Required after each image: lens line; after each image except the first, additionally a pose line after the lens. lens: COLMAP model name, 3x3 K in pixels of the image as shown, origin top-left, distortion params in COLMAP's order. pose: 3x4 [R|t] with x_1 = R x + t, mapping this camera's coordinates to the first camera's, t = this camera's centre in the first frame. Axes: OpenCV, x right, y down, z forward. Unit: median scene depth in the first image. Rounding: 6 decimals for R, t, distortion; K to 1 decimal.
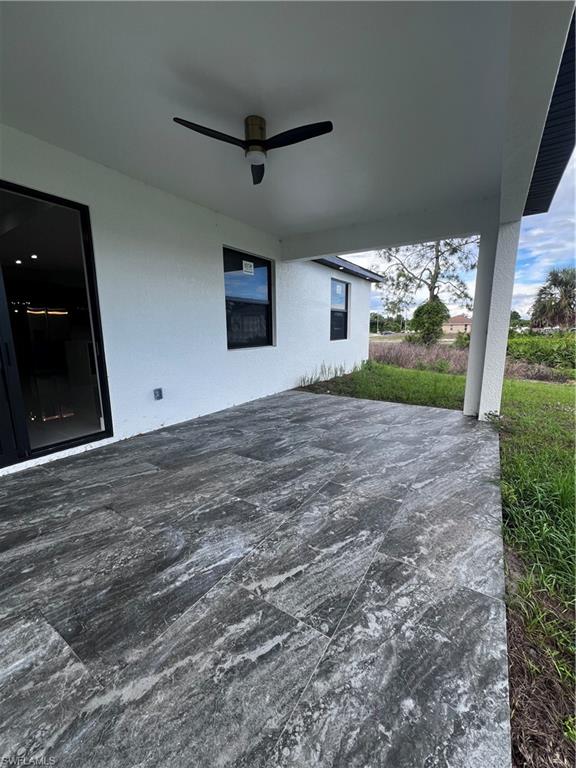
lens RADIAL K [[308.9, 0, 287.0], [0, 308.9, 383.8], [0, 0, 1]] dist [-0.002229, 0.000898]
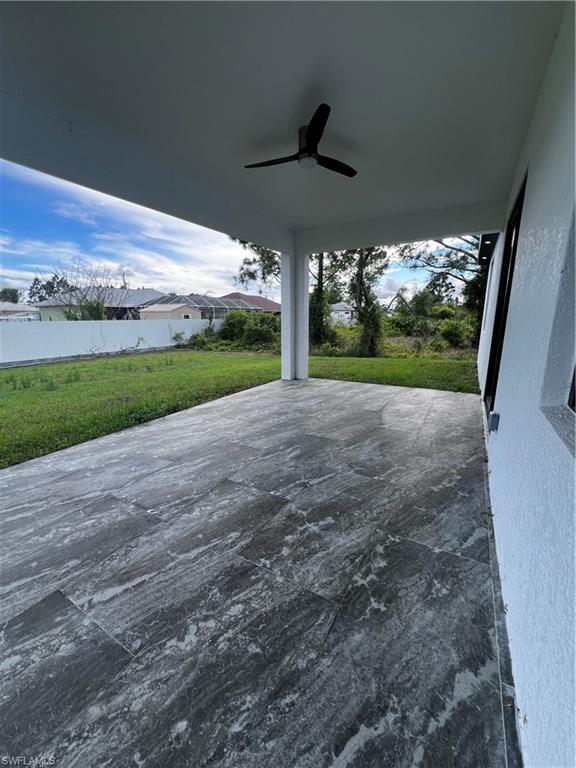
lens RADIAL K [[308.9, 0, 288.6], [0, 308.9, 384.2], [0, 0, 1]] dist [-0.002229, 0.000898]
pose [[-0.998279, 0.022739, -0.054053, 0.034818], [0.000663, 0.926076, 0.377337, -0.292599], [0.058638, 0.376652, -0.924497, 1.629651]]
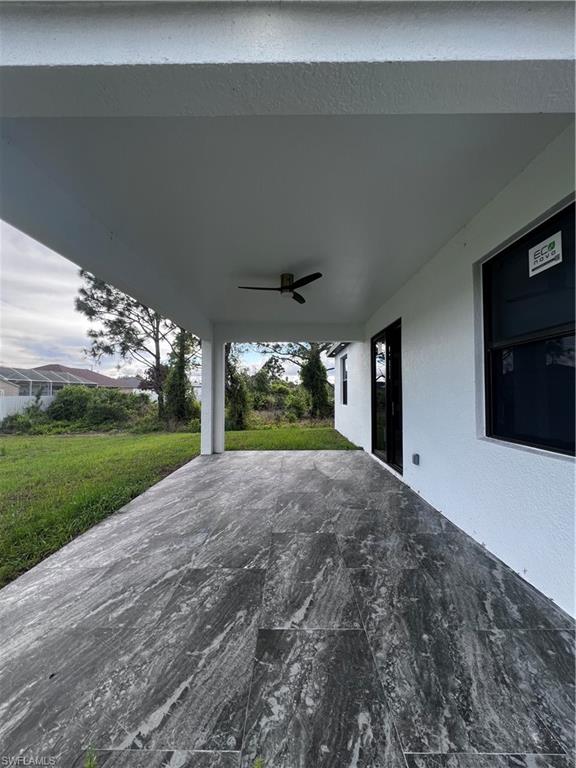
lens RADIAL K [[308.9, 0, 290.0], [0, 308.9, 381.7], [0, 0, 1]] dist [-0.002229, 0.000898]
pose [[-0.837271, -0.011585, -0.546665, 0.547112], [-0.087736, 0.989668, 0.113403, -0.327577], [0.539703, 0.142912, -0.829637, 1.707130]]
